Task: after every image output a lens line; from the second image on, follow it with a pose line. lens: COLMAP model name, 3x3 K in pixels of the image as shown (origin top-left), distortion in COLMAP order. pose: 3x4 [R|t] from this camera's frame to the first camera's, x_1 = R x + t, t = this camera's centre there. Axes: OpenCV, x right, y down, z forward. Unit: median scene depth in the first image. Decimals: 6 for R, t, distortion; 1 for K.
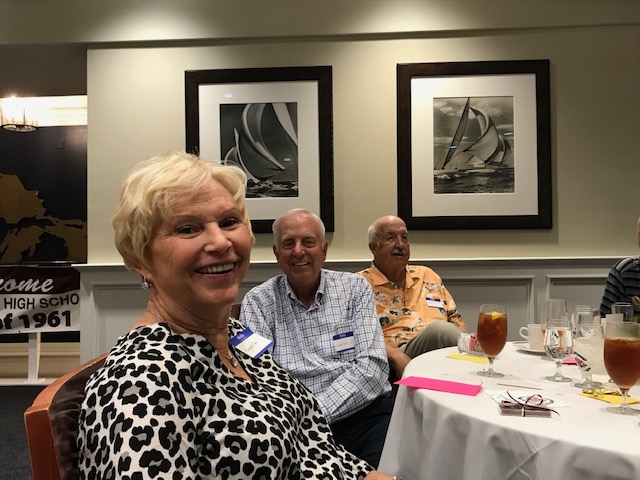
lens RADIAL K [[653.5, 0, 320.0], [0, 653.5, 240.0], [0, 0, 1]] dist [0.029858, 0.003620]
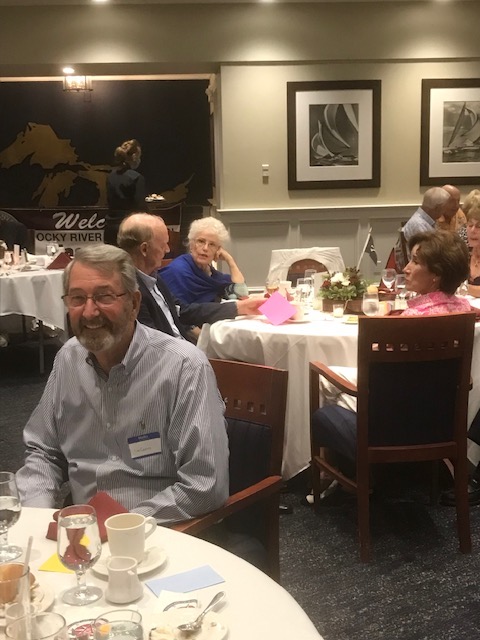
lens RADIAL K [[939.4, 0, 240.0], [0, 939.4, 320.0], [0, 0, 1]] dist [0.172935, -0.822407]
pose [[0.993433, -0.022688, 0.112142, -0.591266], [0.002457, 0.984145, 0.177348, -0.104633], [-0.114387, -0.175908, 0.977738, -1.293766]]
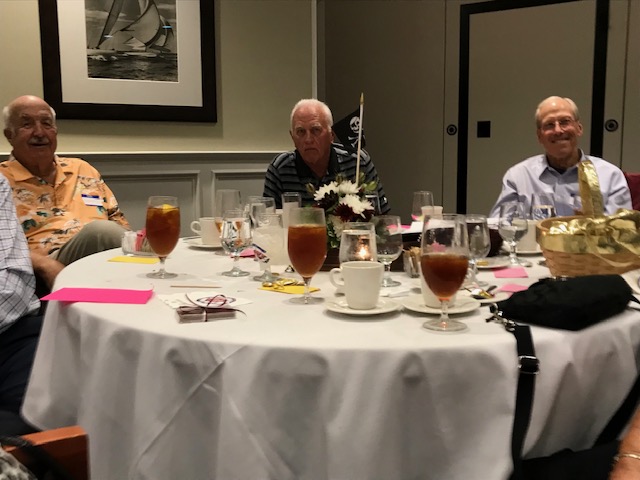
lens RADIAL K [[653.8, 0, 324.0], [0, 653.8, 220.8], [0, 0, 1]] dist [0.017869, -0.021860]
pose [[0.871134, -0.048242, 0.488670, 0.012864], [-0.010570, 0.993090, 0.116882, 0.013589], [-0.490932, -0.106985, 0.864604, 0.072244]]
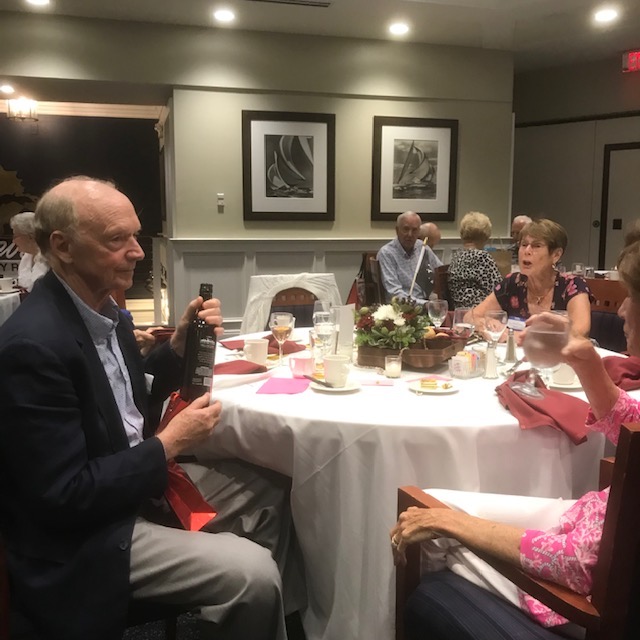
lens RADIAL K [[695.8, 0, 320.0], [0, 695.8, 320.0], [0, 0, 1]] dist [0.067040, -0.180686]
pose [[0.950893, -0.022510, 0.308702, -0.556357], [-0.024670, 0.988667, 0.148082, -0.023575], [-0.308537, -0.148425, 0.939561, -0.657691]]
